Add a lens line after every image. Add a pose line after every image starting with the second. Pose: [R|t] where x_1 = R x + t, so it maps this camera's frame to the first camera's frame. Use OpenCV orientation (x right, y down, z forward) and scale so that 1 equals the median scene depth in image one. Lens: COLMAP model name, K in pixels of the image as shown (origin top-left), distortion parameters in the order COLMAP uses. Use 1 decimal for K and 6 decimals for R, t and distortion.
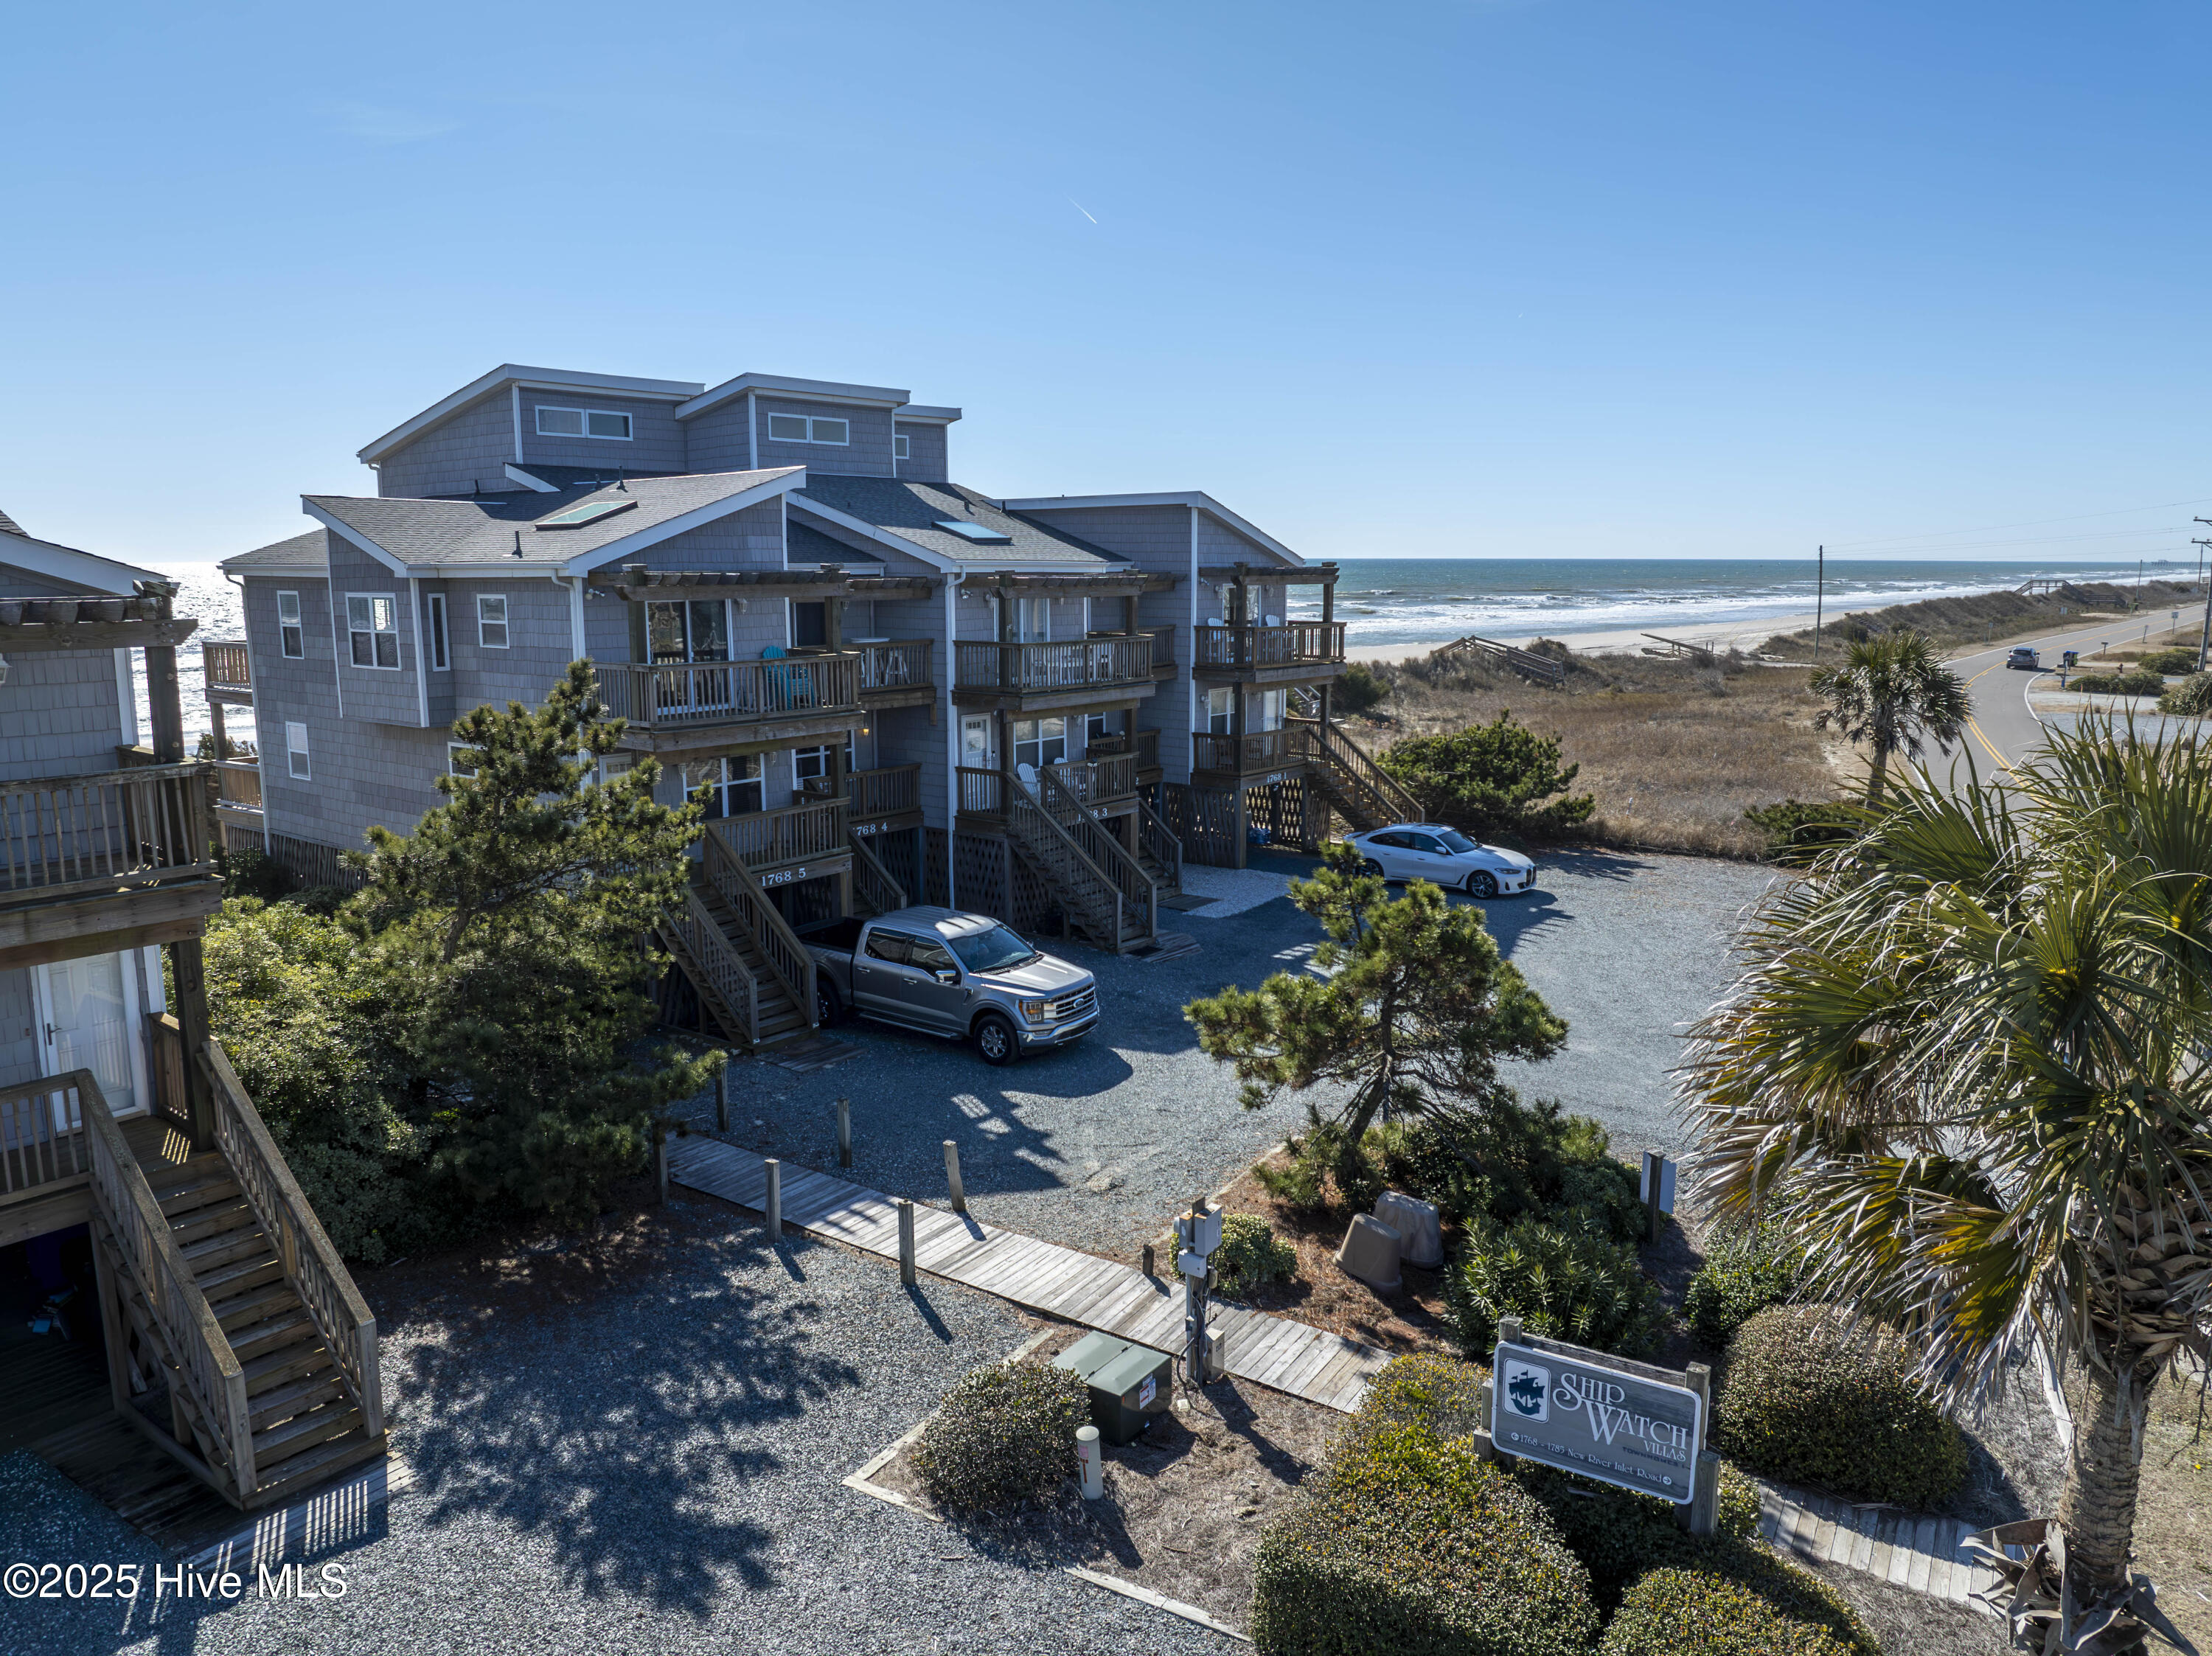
lens RADIAL K [[1554.0, 0, 1106.3], [0, 1554.0, 836.8], [0, 0, 1]] dist [-0.027050, -0.012484]
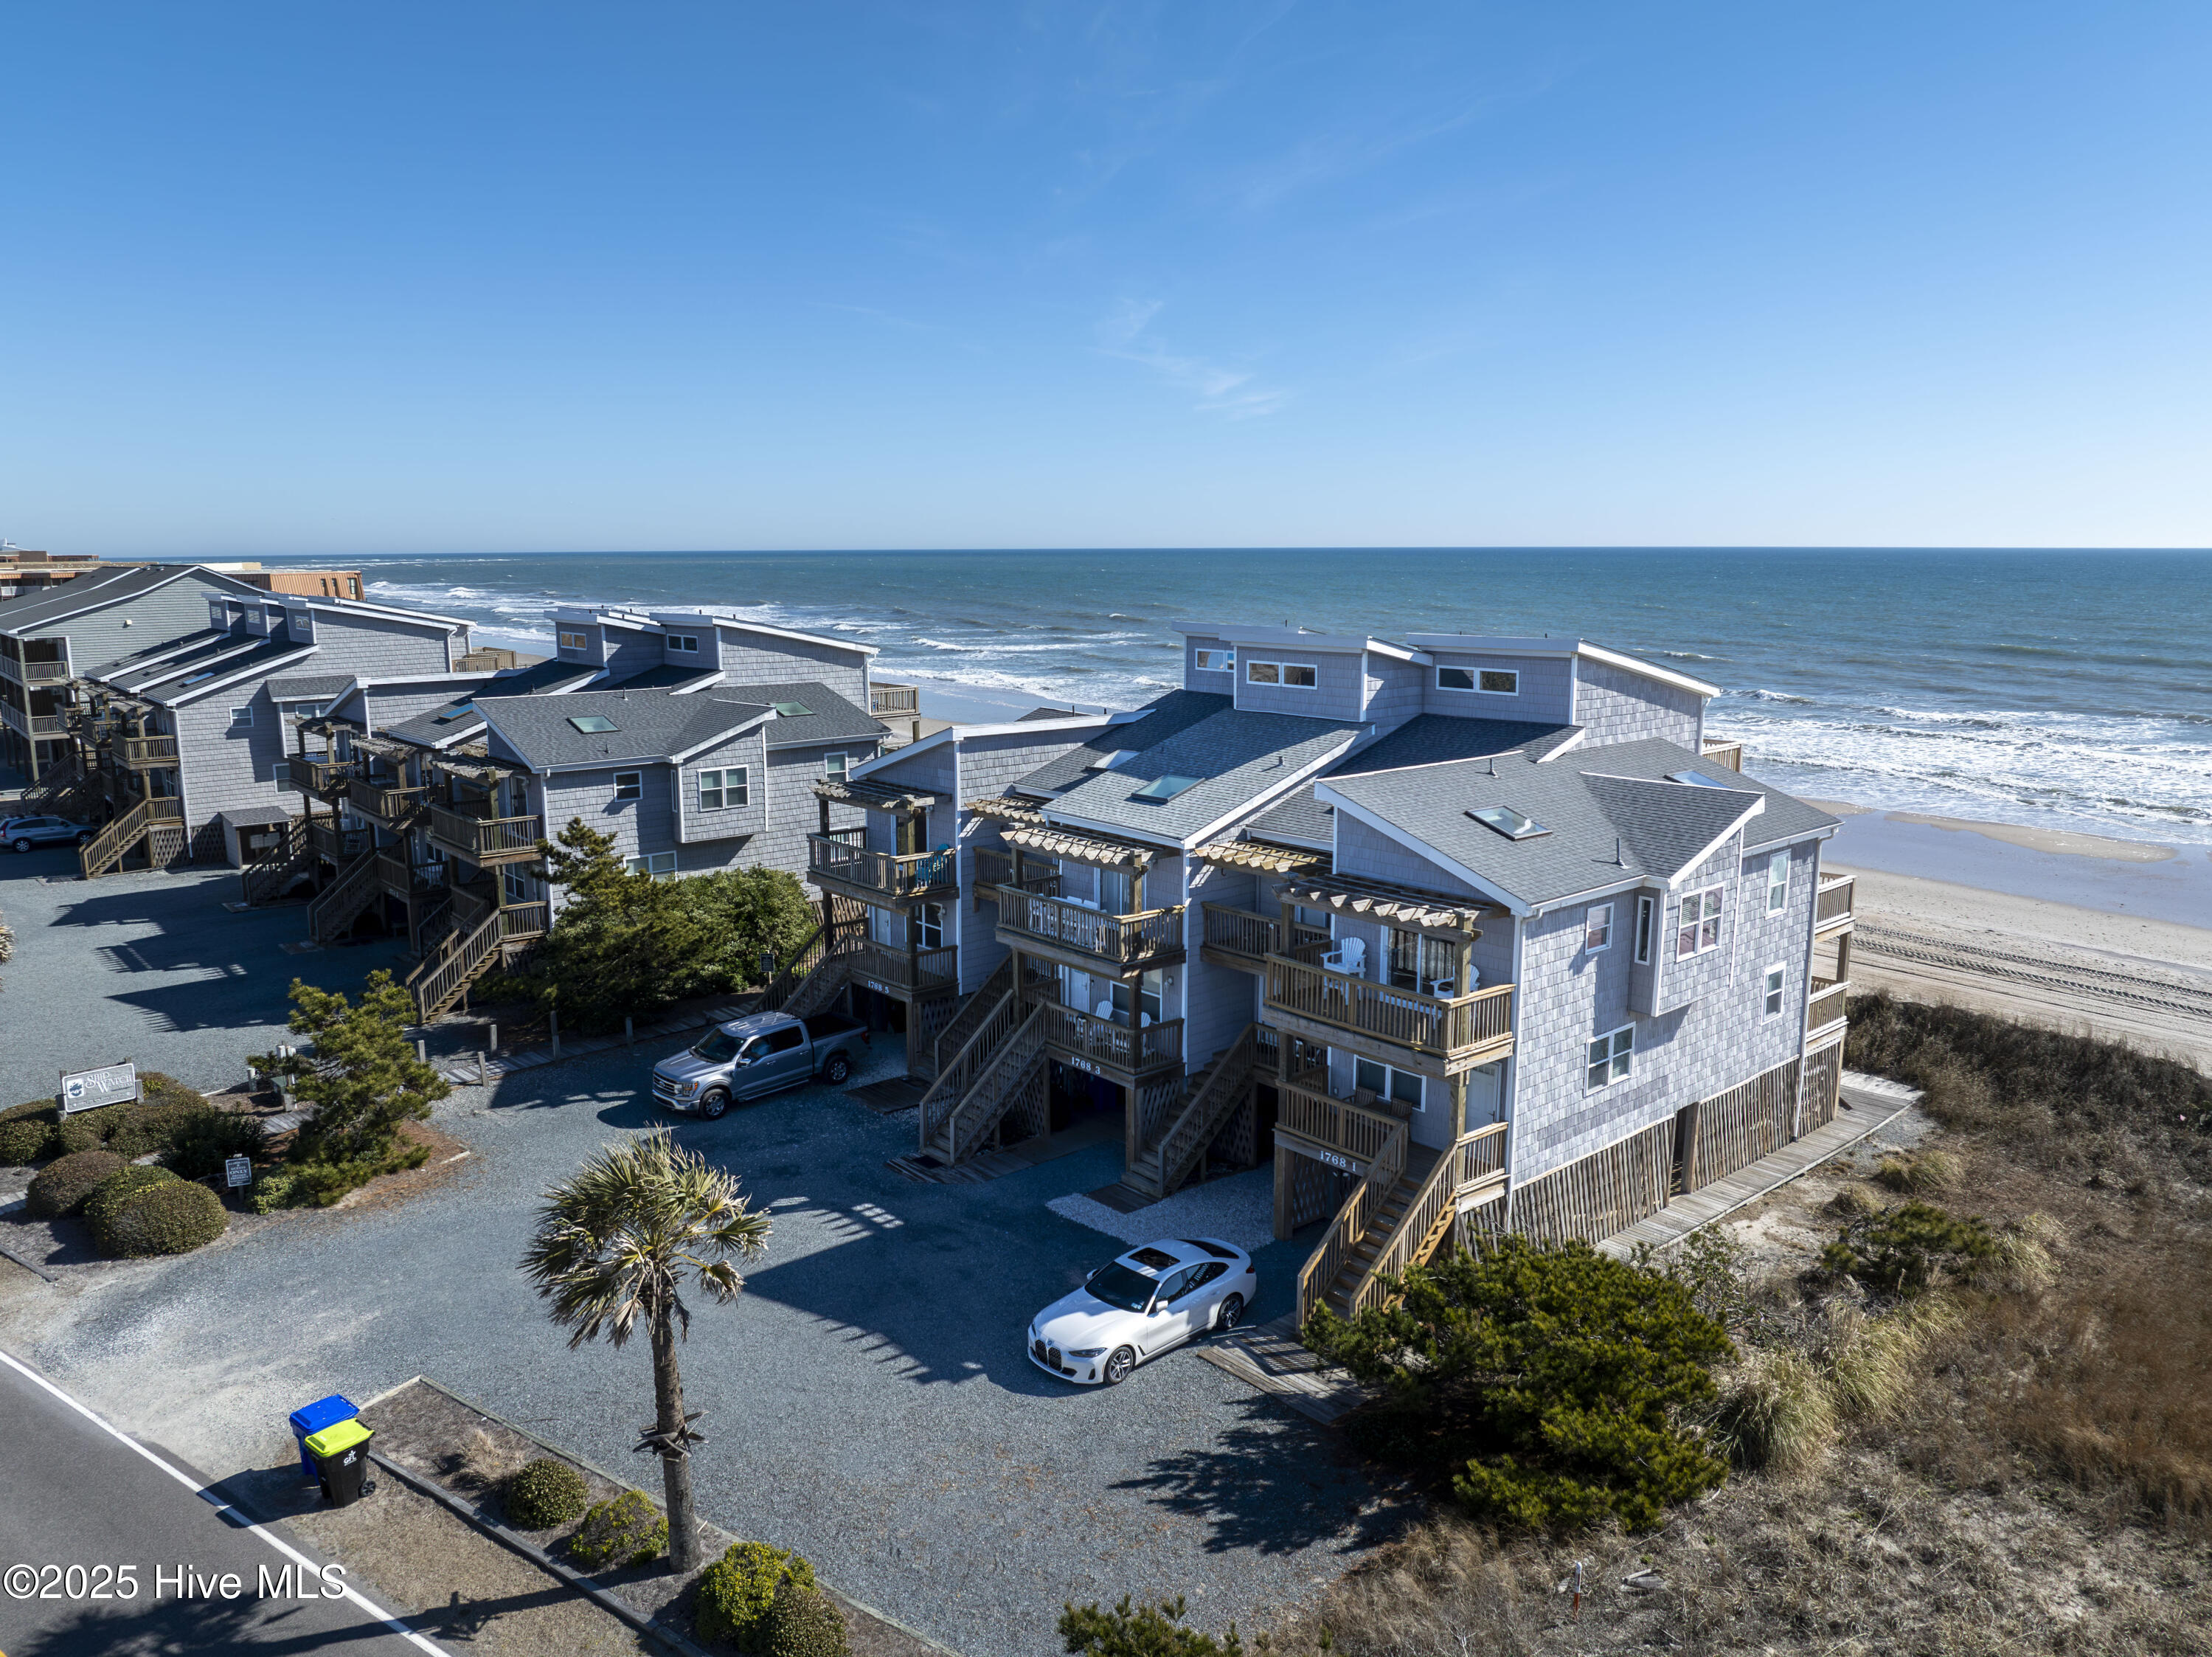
lens RADIAL K [[1554.3, 0, 1119.2], [0, 1554.3, 841.4], [0, 0, 1]] dist [-0.027050, -0.012484]
pose [[-0.172663, 0.182738, -0.967881, 1.214766], [-0.175898, 0.961124, 0.212841, -0.482698], [0.969148, 0.206998, -0.133807, 1.404947]]
